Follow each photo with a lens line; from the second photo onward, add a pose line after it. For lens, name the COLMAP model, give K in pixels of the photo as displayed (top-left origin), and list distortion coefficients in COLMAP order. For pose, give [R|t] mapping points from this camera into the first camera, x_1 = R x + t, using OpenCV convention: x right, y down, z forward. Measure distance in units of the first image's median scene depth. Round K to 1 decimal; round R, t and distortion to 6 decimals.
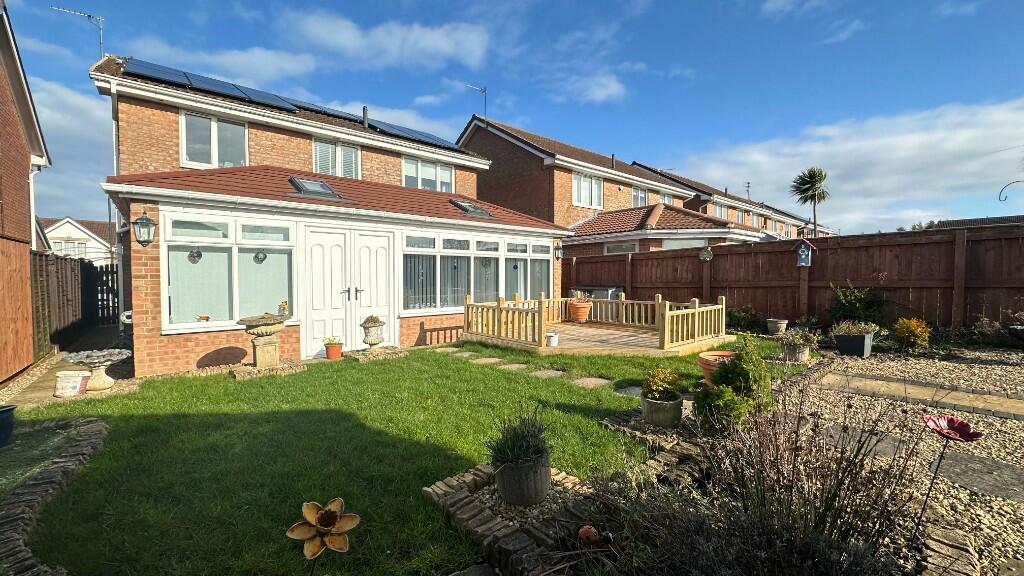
lens RADIAL K [[407.4, 0, 512.0], [0, 407.4, 288.0], [0, 0, 1]] dist [0.001184, 0.000310]
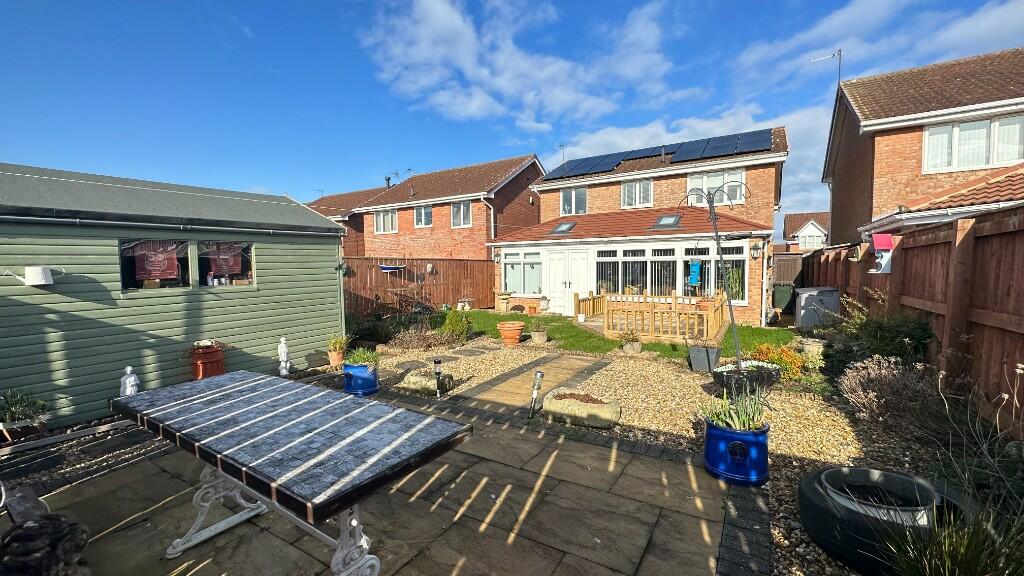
lens RADIAL K [[407.4, 0, 512.0], [0, 407.4, 288.0], [0, 0, 1]] dist [0.001184, 0.000310]
pose [[0.302694, 0.049249, -0.951815, 1.040113], [-0.017770, 0.998782, 0.046028, -0.042293], [0.952922, 0.002982, 0.303200, 0.167304]]
